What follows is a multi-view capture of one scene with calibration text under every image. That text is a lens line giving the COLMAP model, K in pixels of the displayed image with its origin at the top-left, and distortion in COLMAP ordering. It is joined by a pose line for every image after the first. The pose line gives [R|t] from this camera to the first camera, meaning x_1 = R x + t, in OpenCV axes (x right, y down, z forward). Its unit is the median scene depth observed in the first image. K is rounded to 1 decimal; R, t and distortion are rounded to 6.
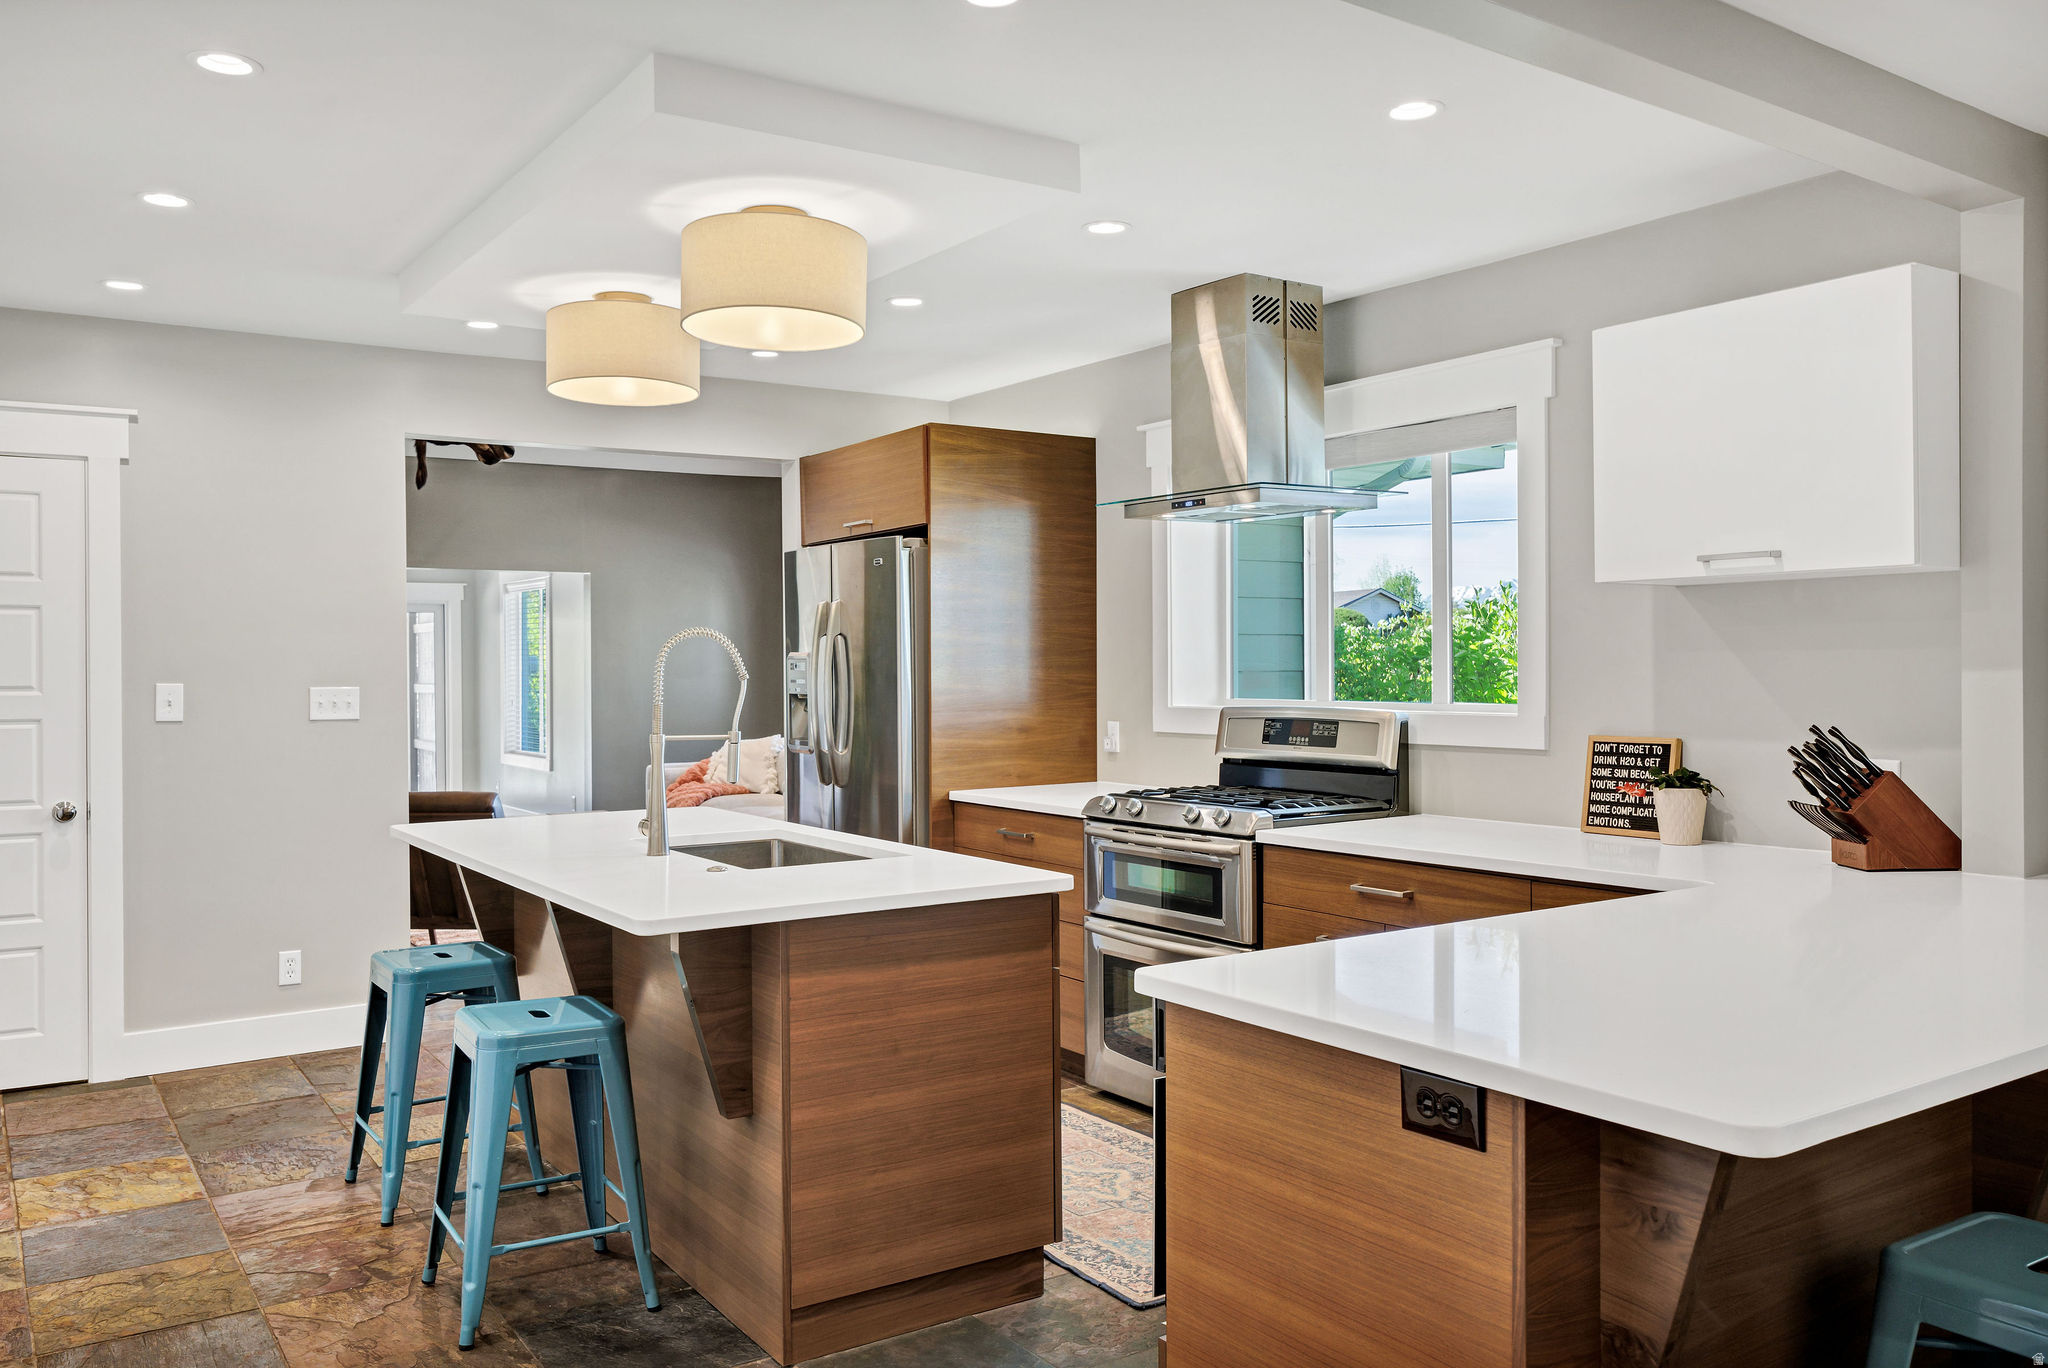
lens RADIAL K [[1576.5, 0, 980.6], [0, 1576.5, 679.0], [0, 0, 1]] dist [-0.001523, -0.006669]
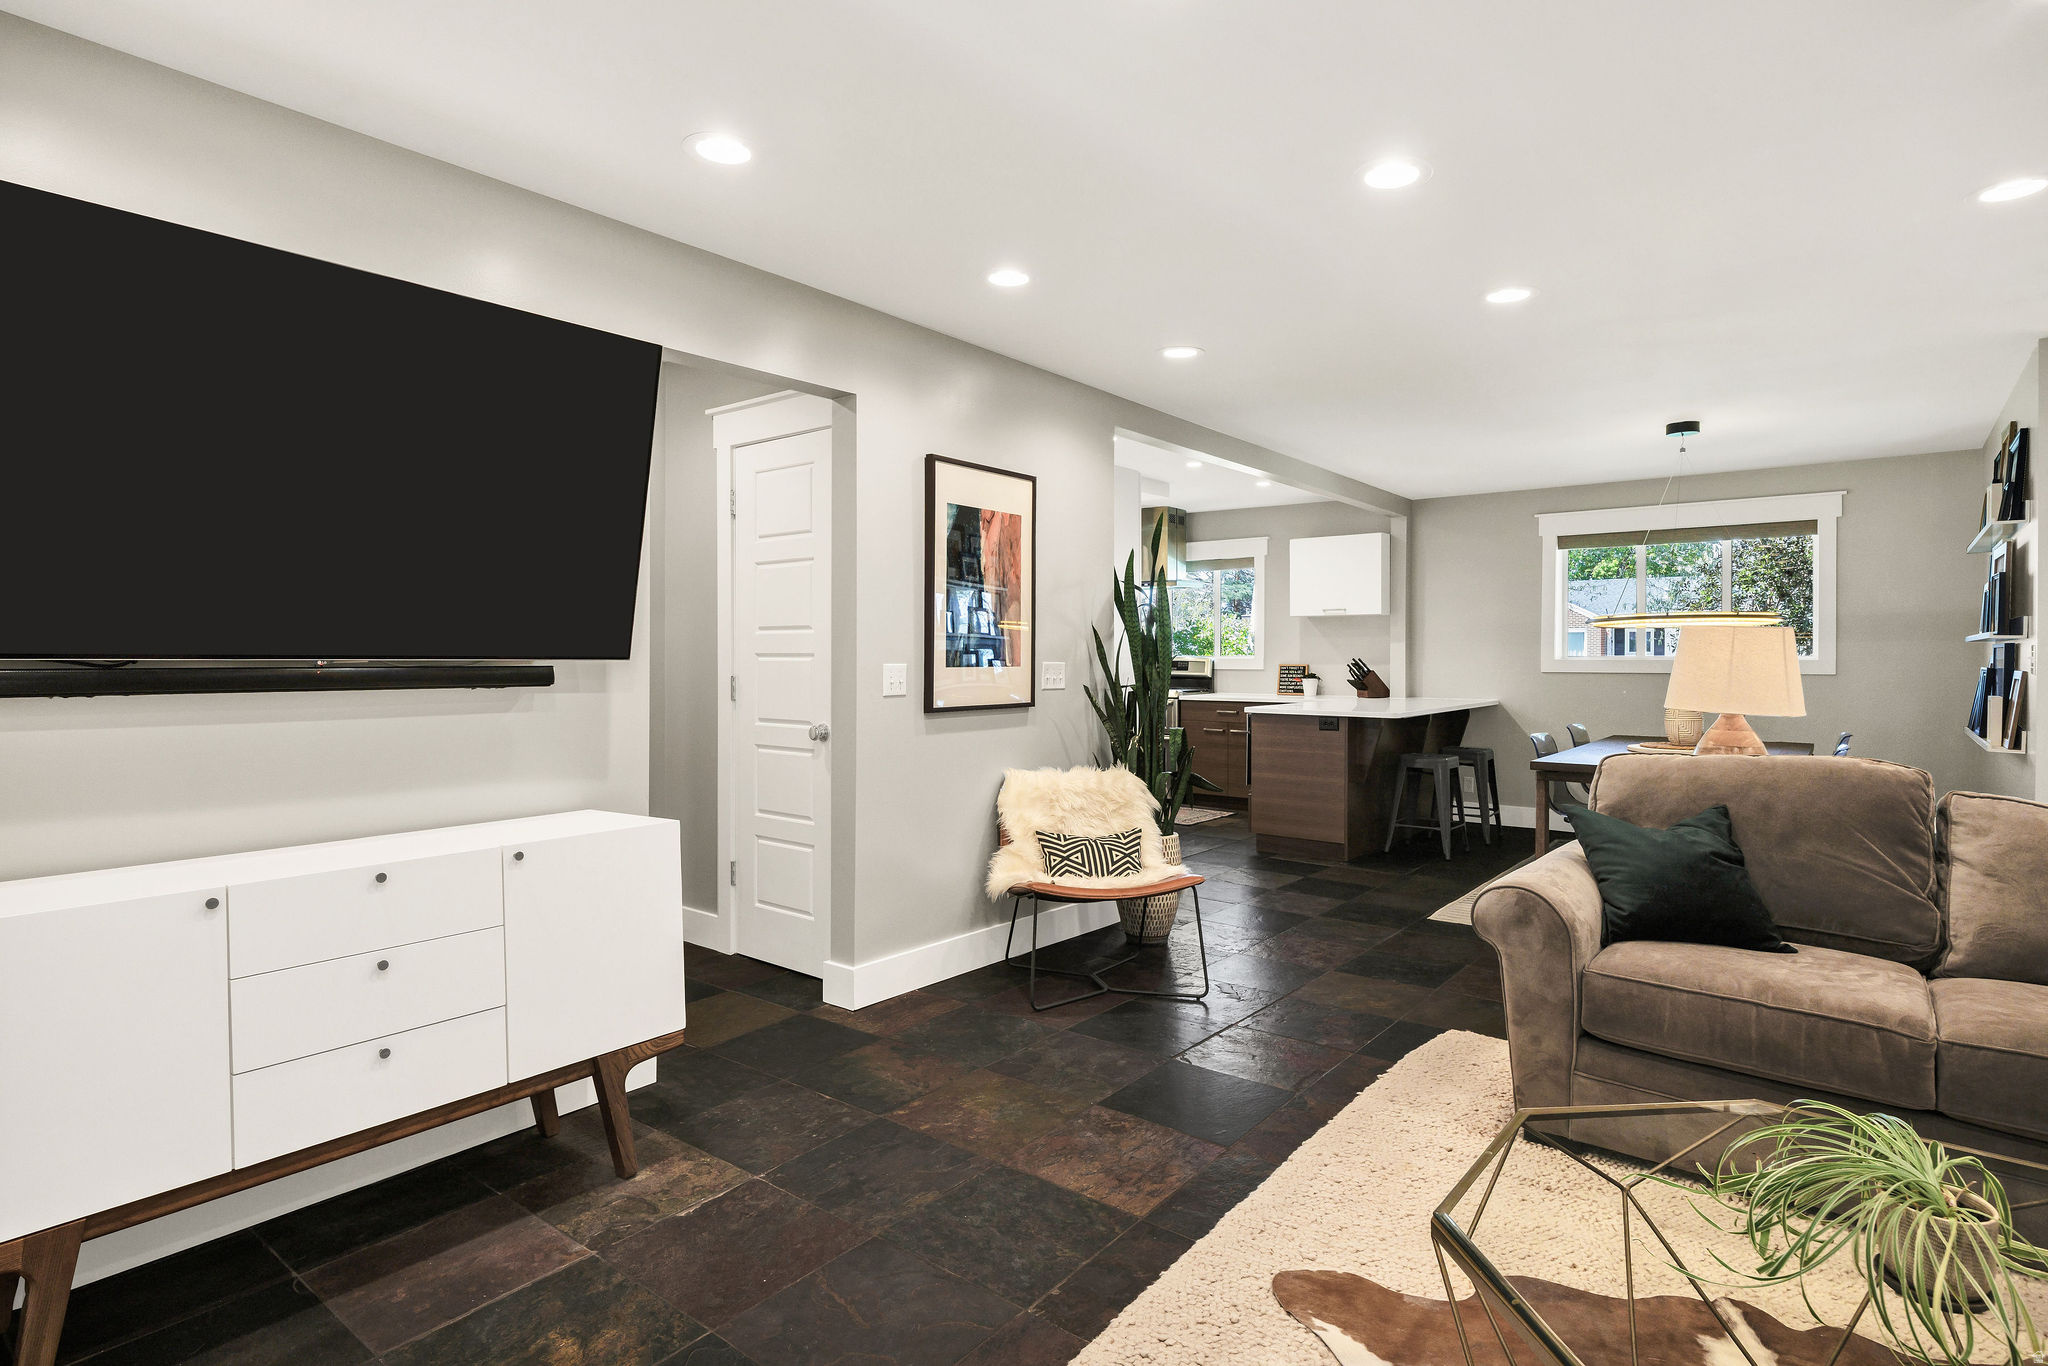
lens RADIAL K [[1092.2, 0, 1042.4], [0, 1092.2, 663.9], [0, 0, 1]] dist [0.000735, 0.000638]
pose [[0.941166, 0.001706, 0.337941, -0.805424], [-0.002137, 0.999997, 0.000902, 0.034800], [-0.337939, -0.001571, 0.941167, -0.903940]]
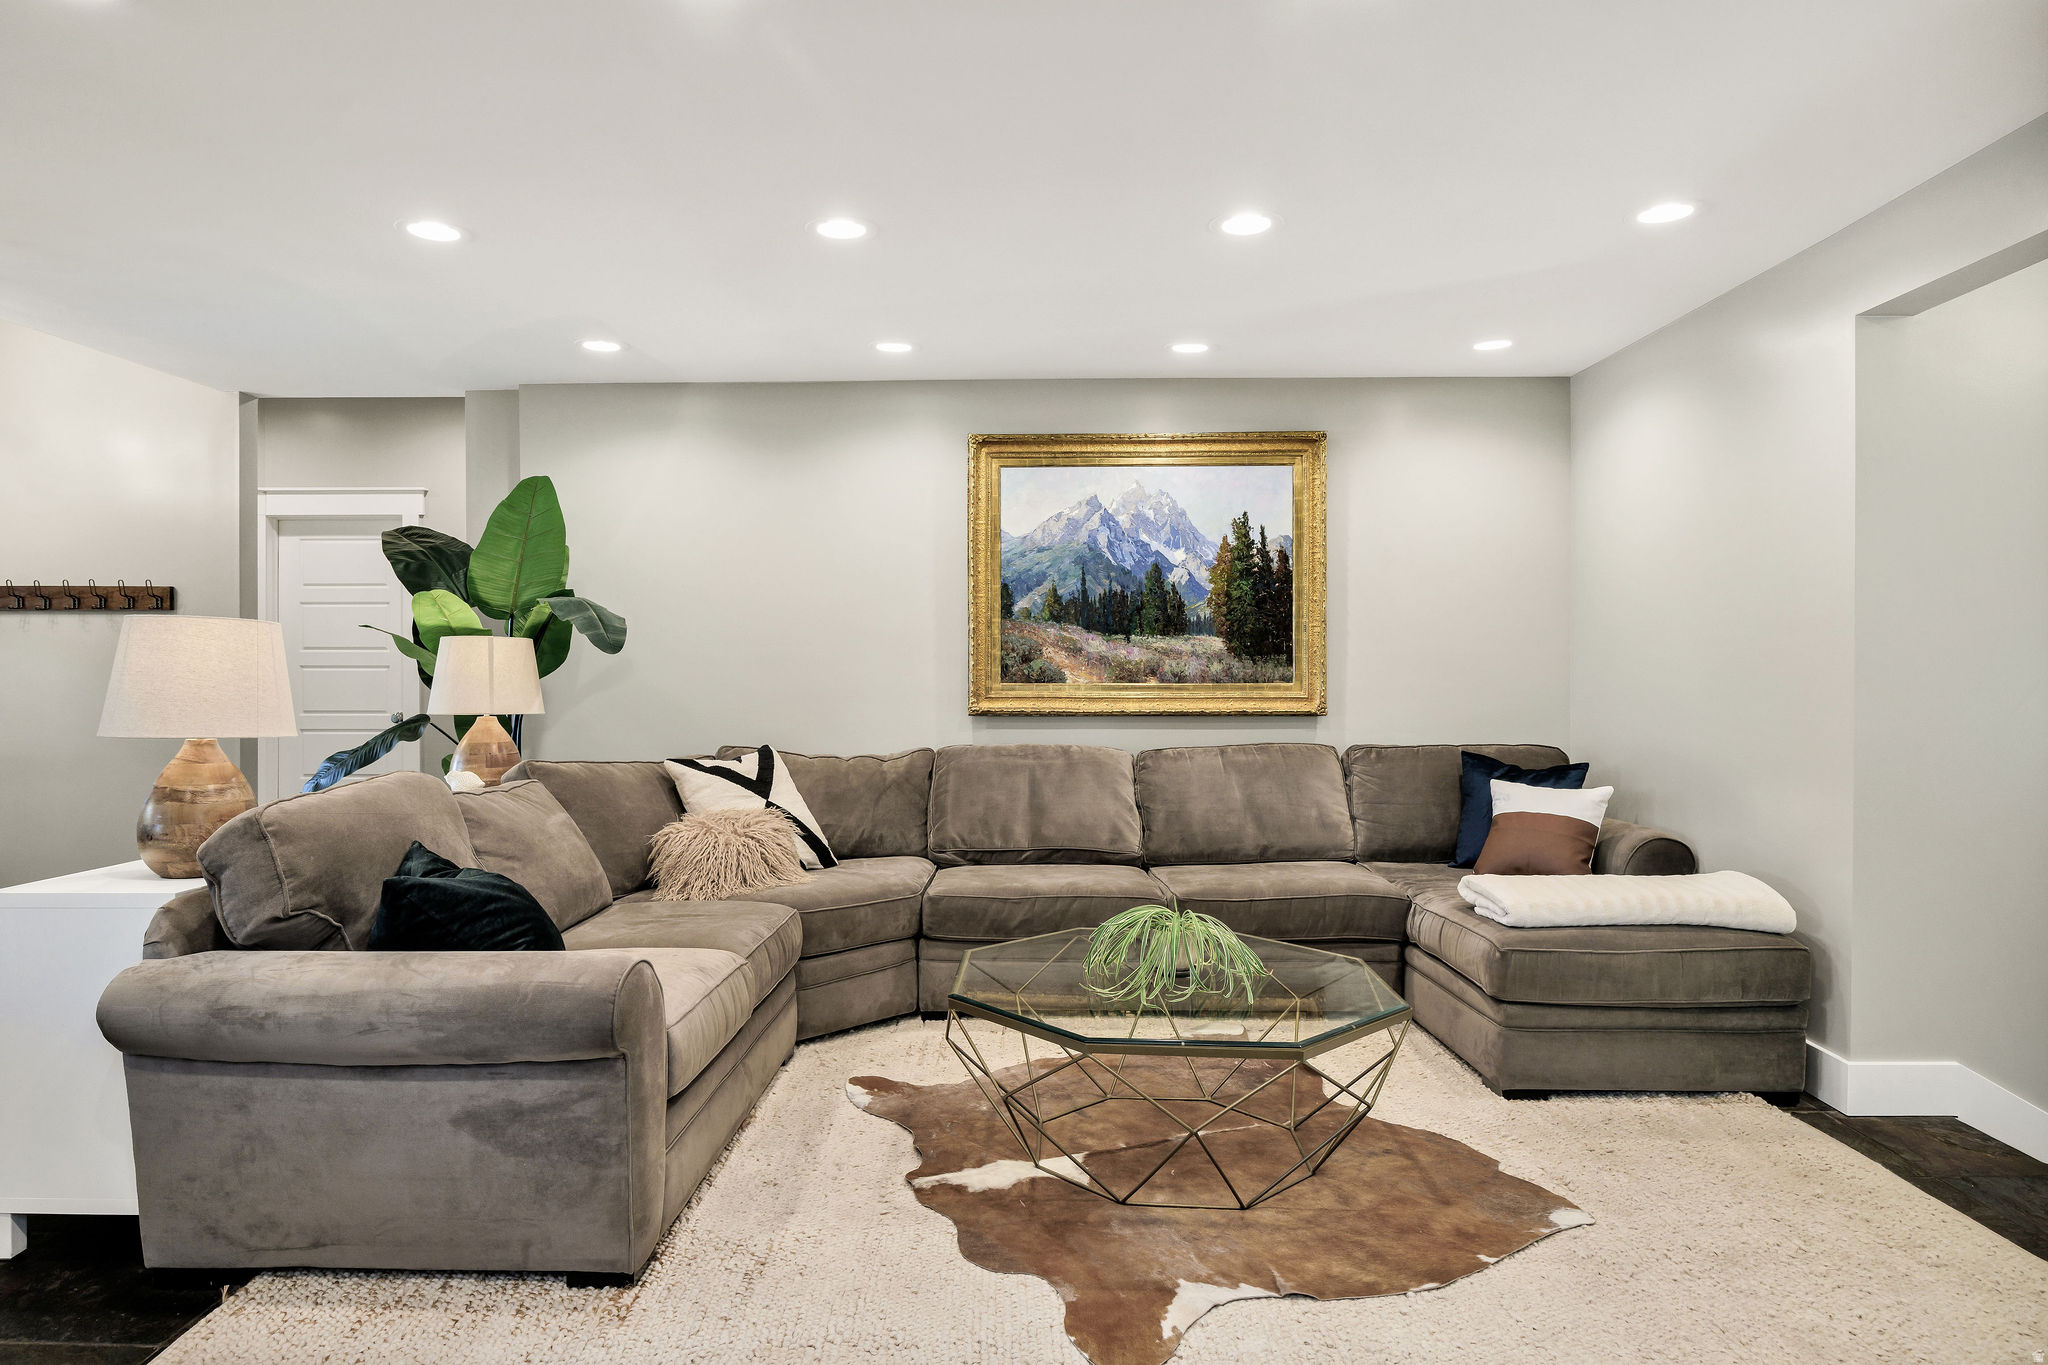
lens RADIAL K [[1162.1, 0, 982.6], [0, 1162.1, 676.5], [0, 0, 1]] dist [0.000749, -0.000862]
pose [[-0.822573, -0.000051, 0.568660, -0.748801], [0.005525, 0.999952, 0.008081, 0.035754], [-0.568633, 0.009789, -0.822533, -0.038919]]
